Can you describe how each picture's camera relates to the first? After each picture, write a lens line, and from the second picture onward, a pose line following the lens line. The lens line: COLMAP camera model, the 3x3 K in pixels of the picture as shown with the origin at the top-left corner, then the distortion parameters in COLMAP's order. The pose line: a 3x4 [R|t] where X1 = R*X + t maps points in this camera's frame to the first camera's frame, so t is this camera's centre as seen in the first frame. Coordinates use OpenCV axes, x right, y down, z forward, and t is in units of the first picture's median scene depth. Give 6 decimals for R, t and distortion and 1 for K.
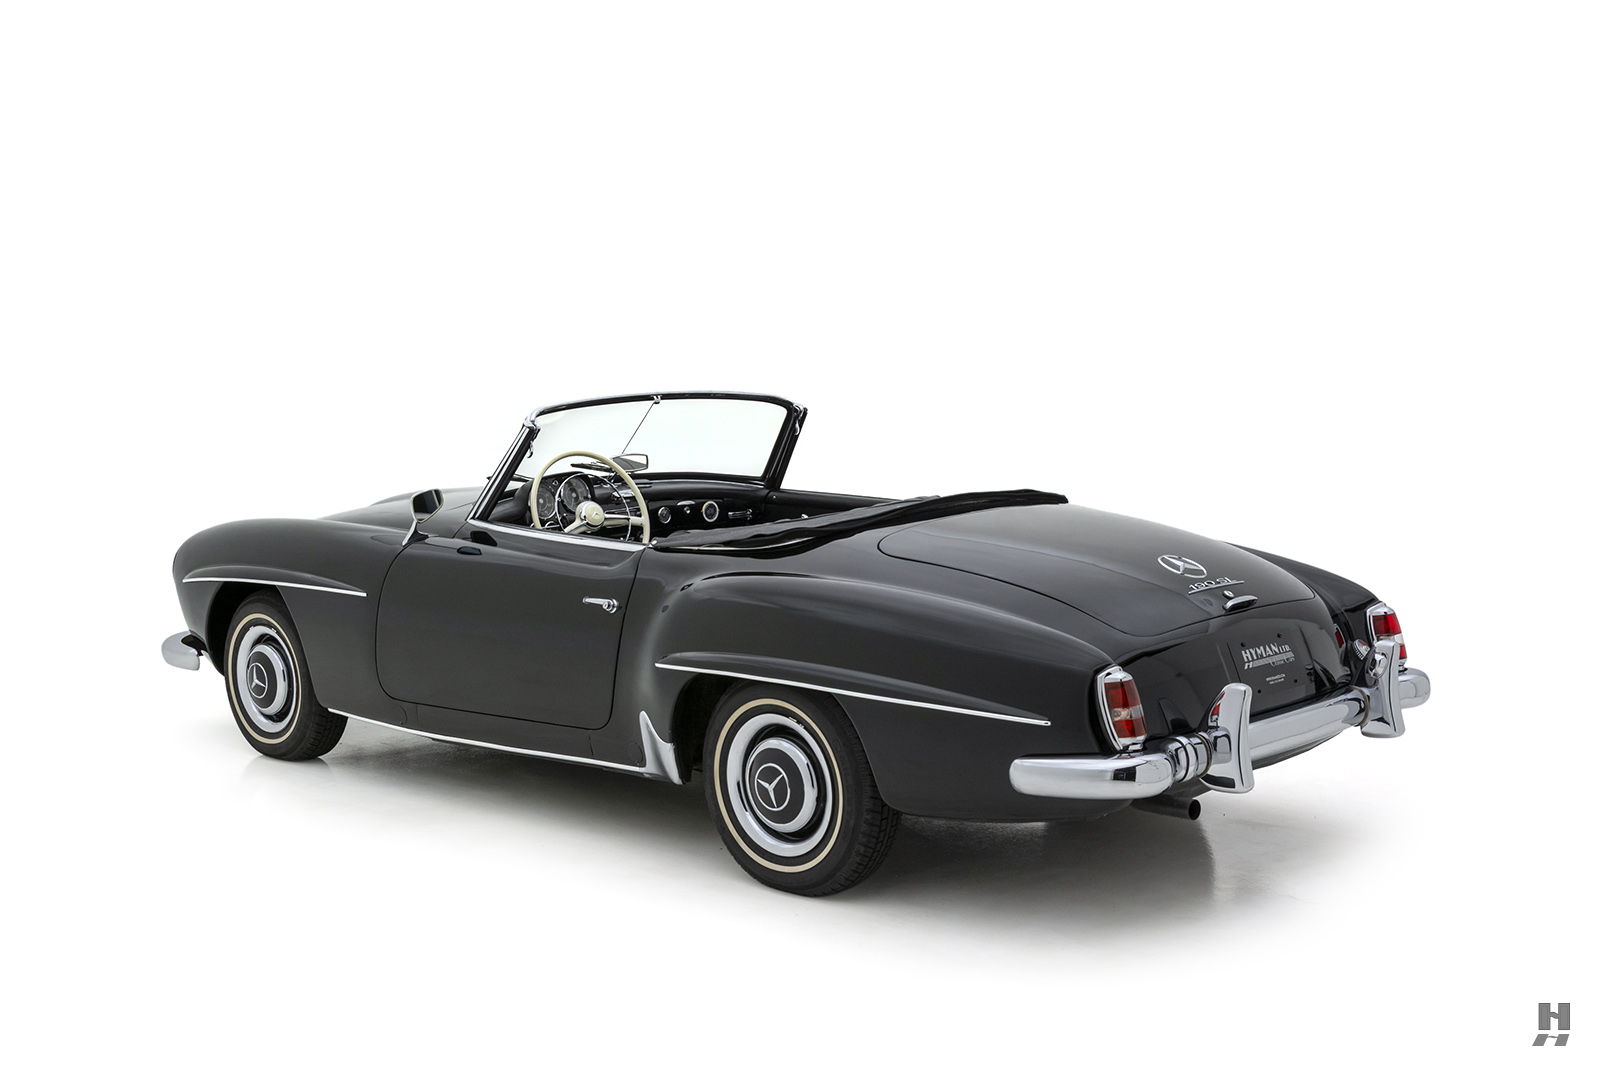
lens RADIAL K [[2010.2, 0, 800.0], [0, 2010.2, 533.5], [0, 0, 1]] dist [-0.017161, -0.004333]
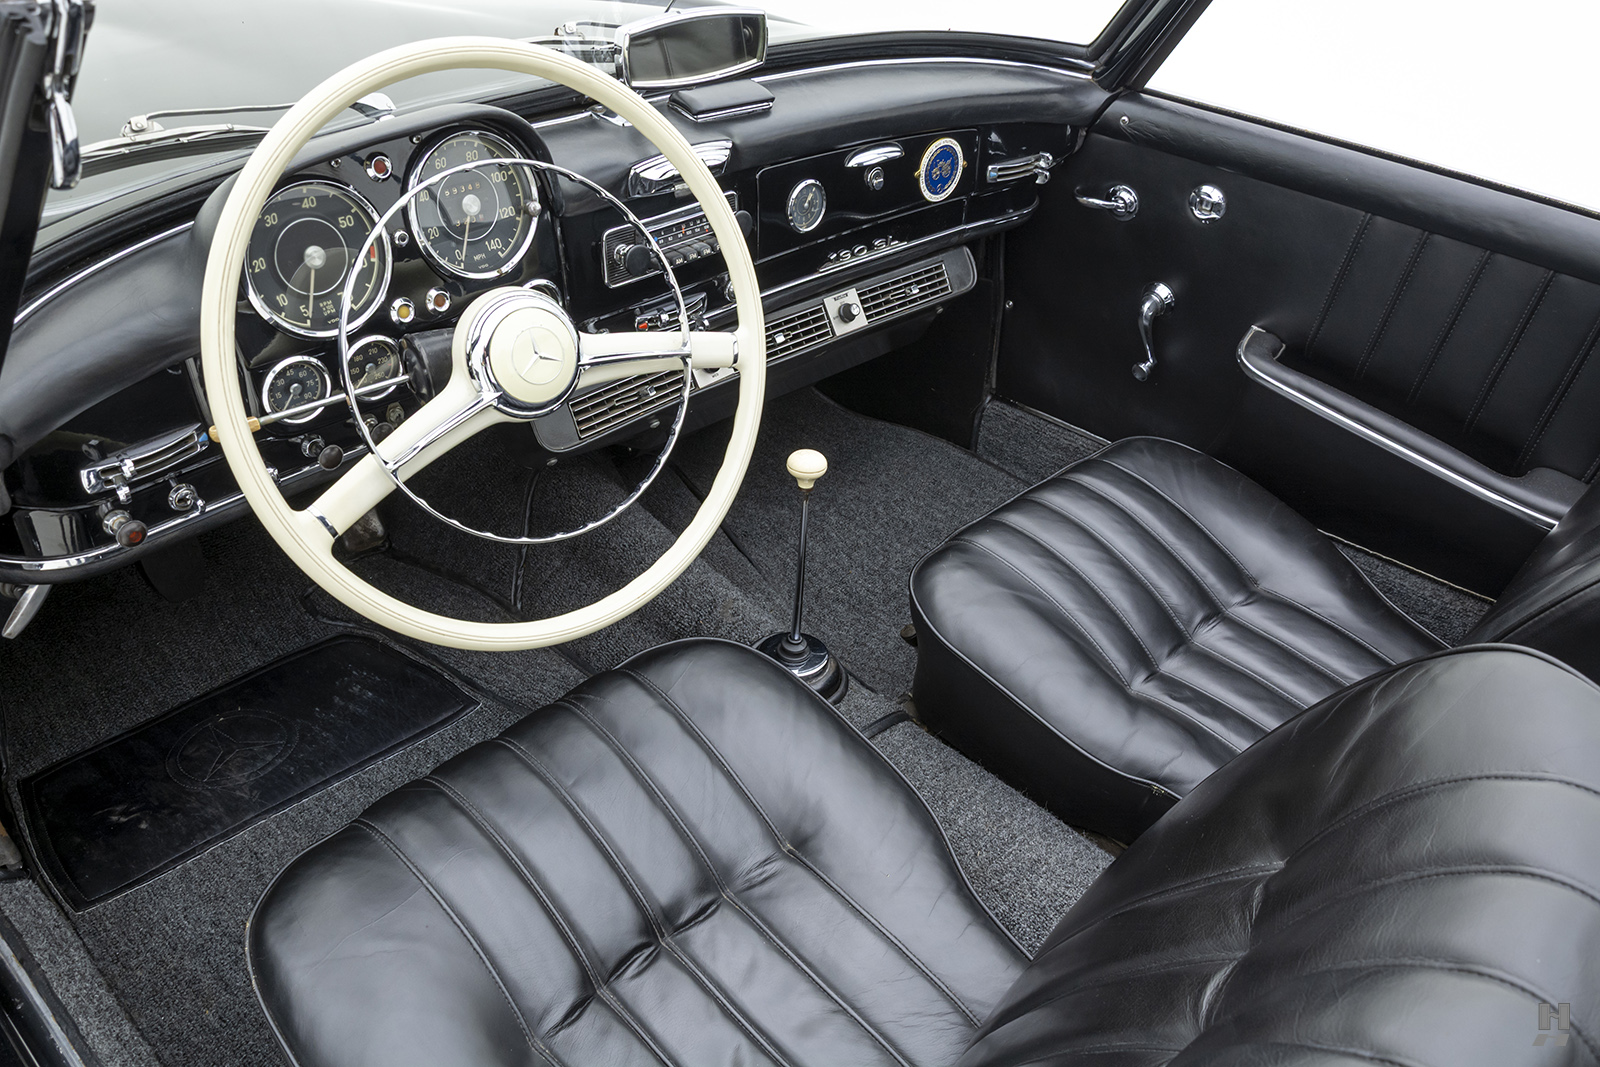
lens RADIAL K [[1331.3, 0, 800.0], [0, 1331.3, 533.5], [0, 0, 1]] dist [0.065303, -0.005085]
pose [[0.997401, 0.071892, 0.004853, -0.085719], [-0.065928, 0.883329, 0.464093, -0.078242], [0.029078, -0.463207, 0.885773, 1.031344]]
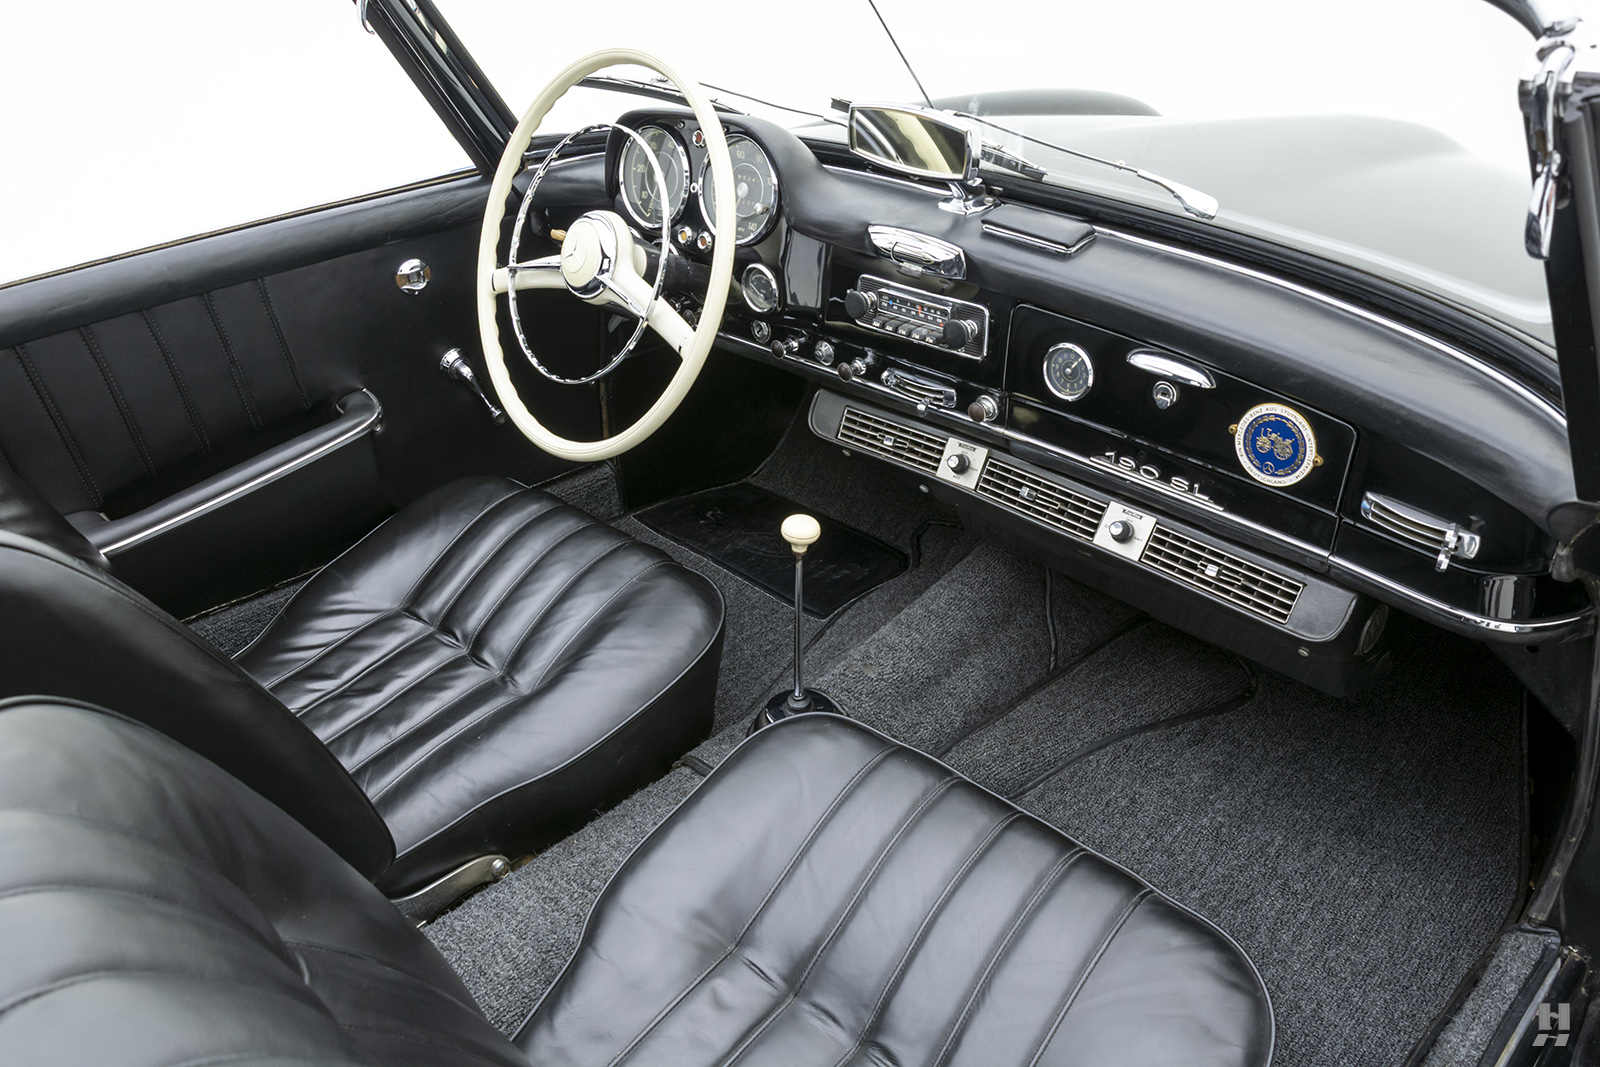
lens RADIAL K [[1223.9, 0, 800.0], [0, 1223.9, 533.5], [0, 0, 1]] dist [-0.006165, -0.001629]
pose [[-0.026653, 0.520792, -0.853268, 0.117009], [-0.096231, 0.848270, 0.520747, -0.097258], [0.995002, 0.095991, 0.027508, 1.248640]]
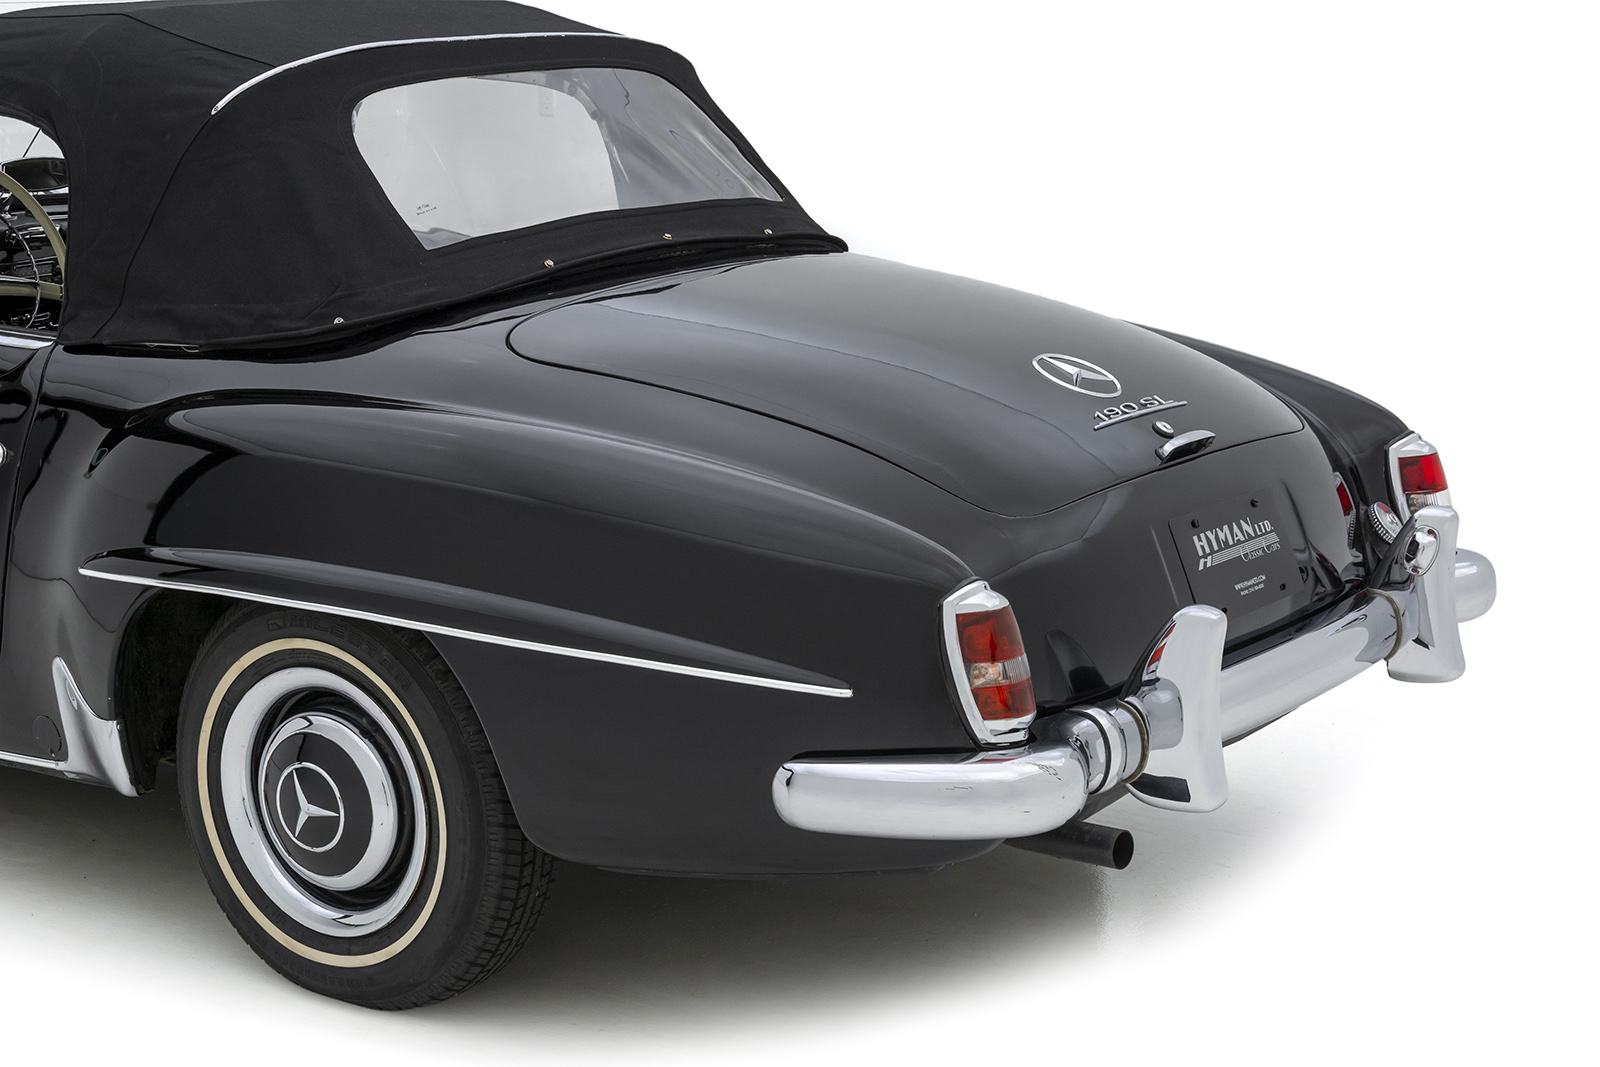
lens RADIAL K [[2816.7, 0, 800.0], [0, 2816.7, 533.5], [0, 0, 1]] dist [-0.014428, 0.049001]
pose [[0.988650, -0.015748, 0.149412, 0.003631], [0.001201, 0.995288, 0.096952, -0.014600], [-0.150234, -0.095672, 0.984010, 0.263348]]
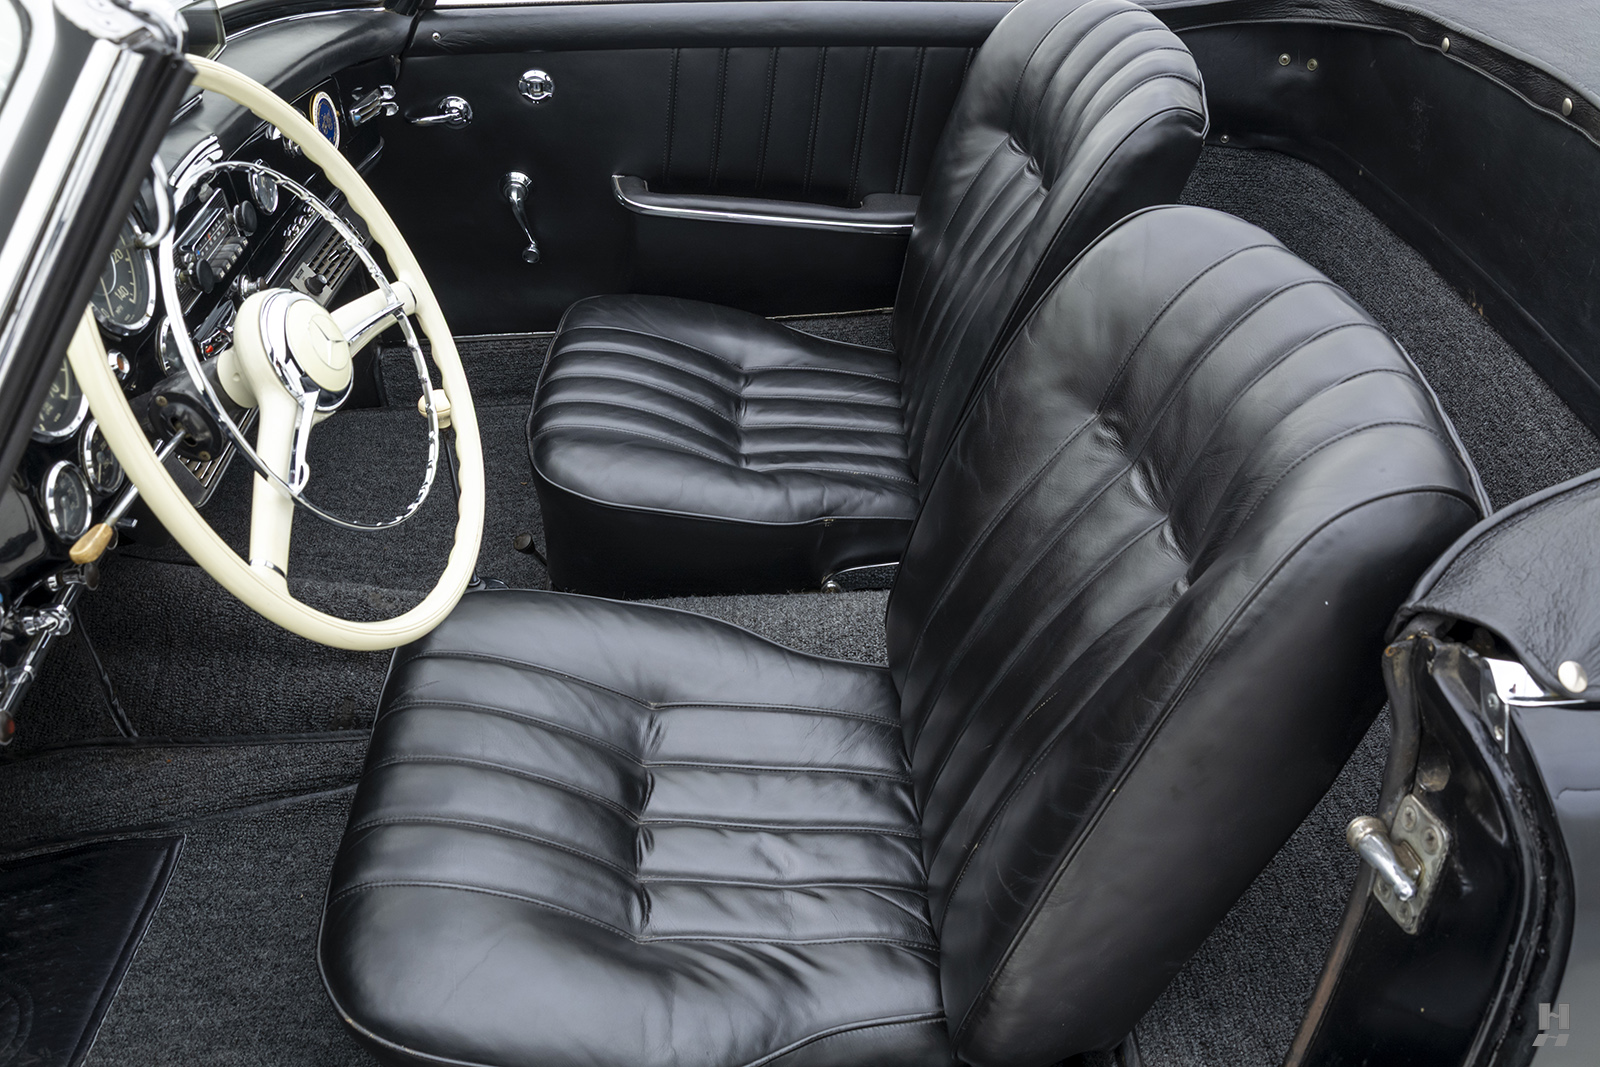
lens RADIAL K [[1408.7, 0, 800.0], [0, 1408.7, 533.5], [0, 0, 1]] dist [-0.051273, -0.002144]
pose [[0.716004, -0.395482, 0.575268, -0.195726], [0.091286, 0.870017, 0.484496, -0.074930], [-0.692102, -0.294387, 0.659038, 1.029365]]
